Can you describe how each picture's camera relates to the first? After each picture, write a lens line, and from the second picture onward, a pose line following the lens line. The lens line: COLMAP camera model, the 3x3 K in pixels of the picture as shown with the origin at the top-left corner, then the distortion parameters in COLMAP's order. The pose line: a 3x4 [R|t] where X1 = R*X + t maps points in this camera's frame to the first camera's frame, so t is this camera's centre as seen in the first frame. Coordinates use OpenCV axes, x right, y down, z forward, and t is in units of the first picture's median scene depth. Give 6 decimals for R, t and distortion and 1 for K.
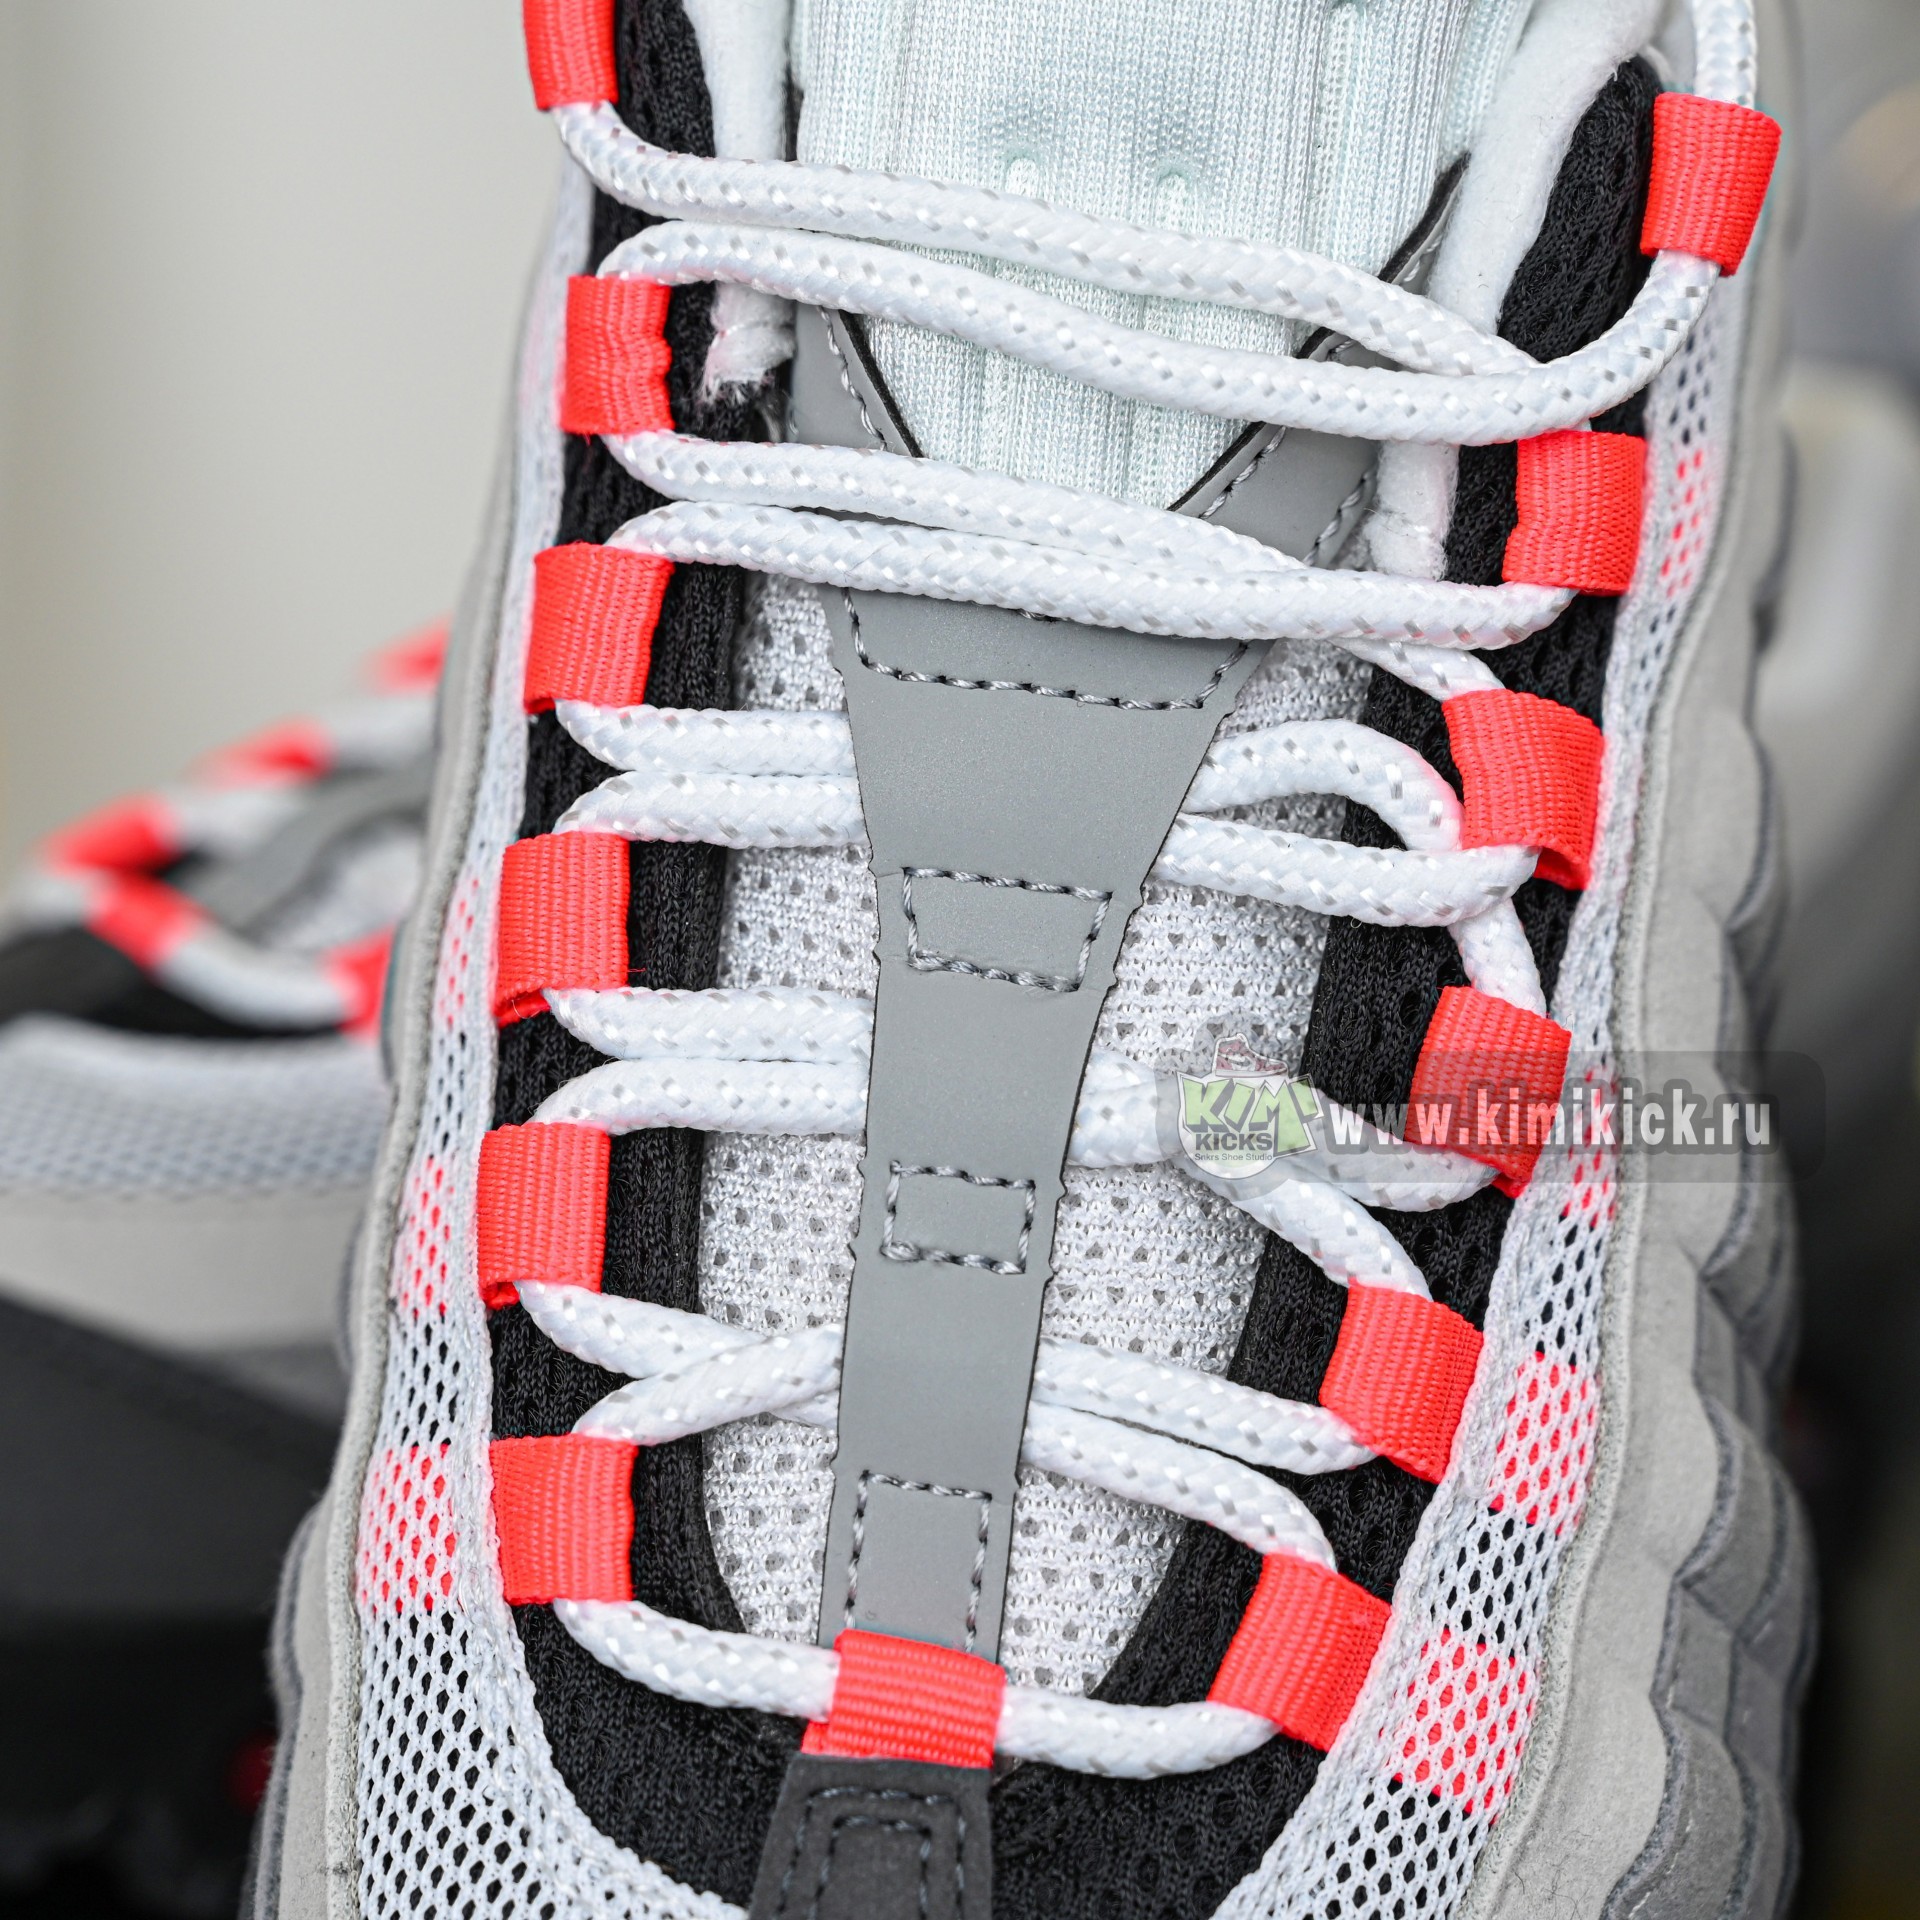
lens RADIAL K [[6627.6, 0, 957.0], [0, 6627.6, 962.0], [0, 0, 1]] dist [0.062543, 0.000000]
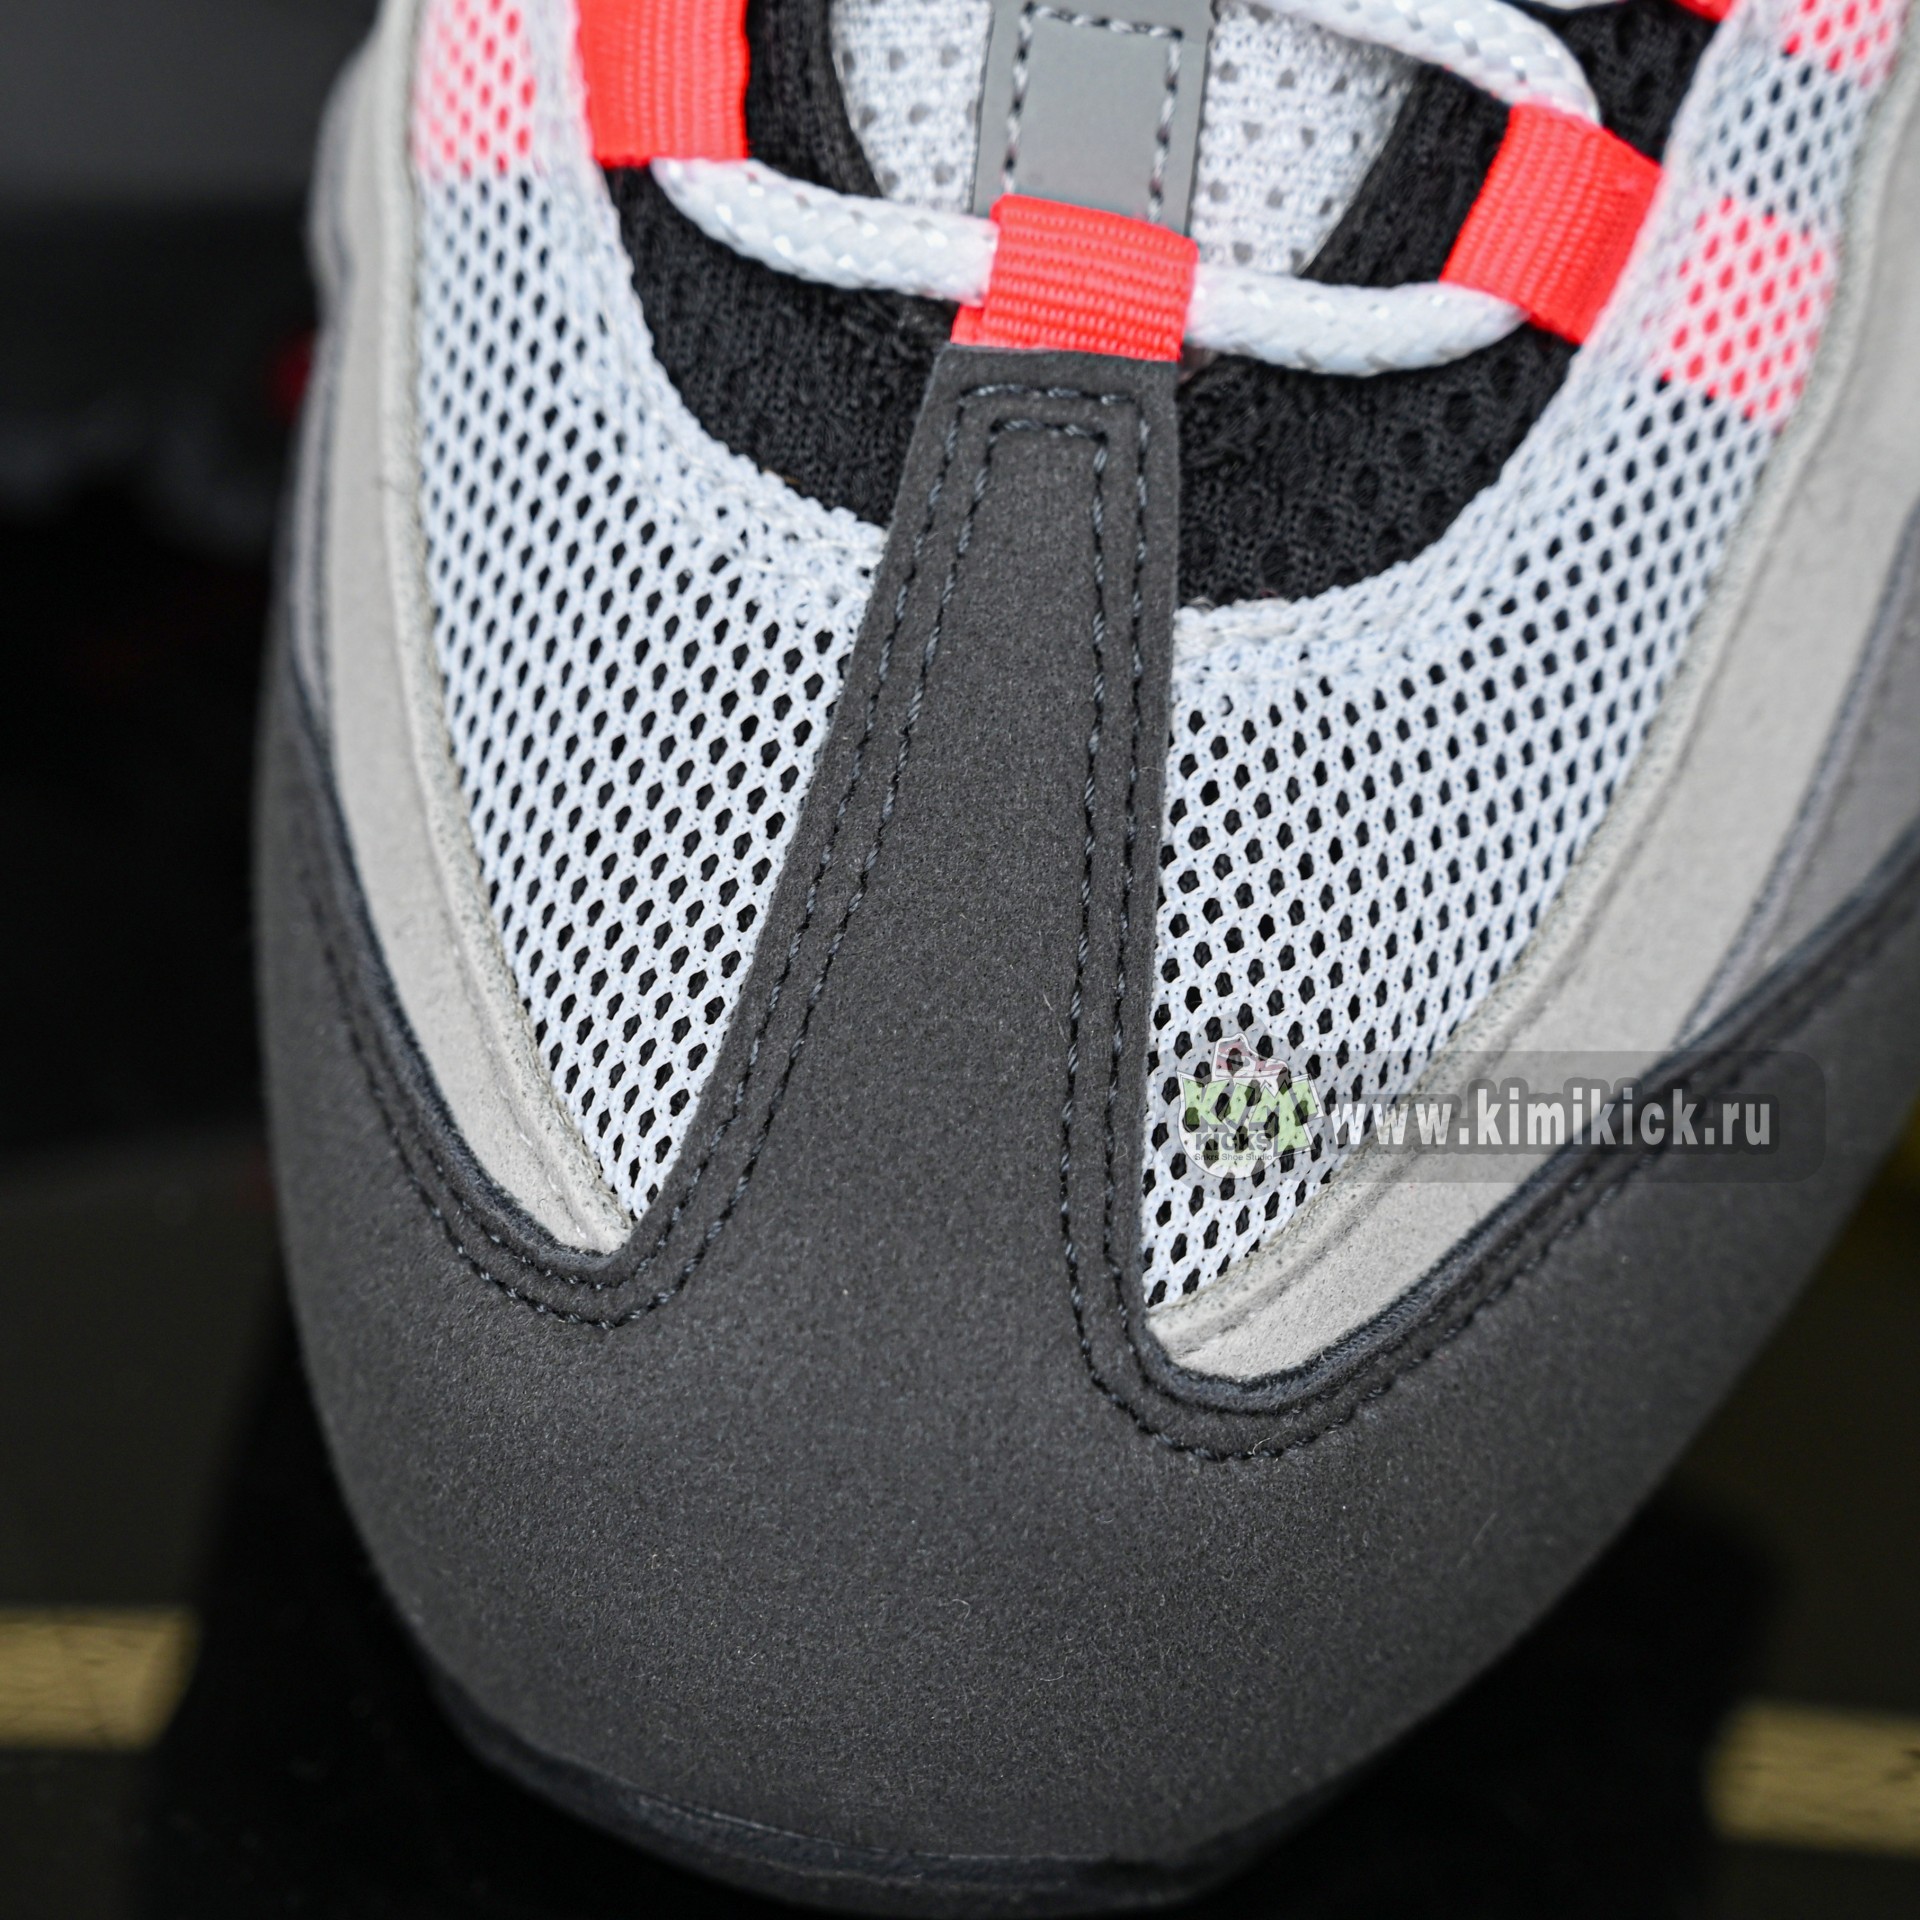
lens RADIAL K [[6627.6, 0, 958.6], [0, 6627.6, 960.4], [0, 0, 1]] dist [0.062543, 0.000000]
pose [[0.999972, 0.004084, -0.006222, -0.017055], [-0.002802, 0.981066, 0.193652, 0.033955], [0.006895, -0.193629, 0.981051, 0.167652]]
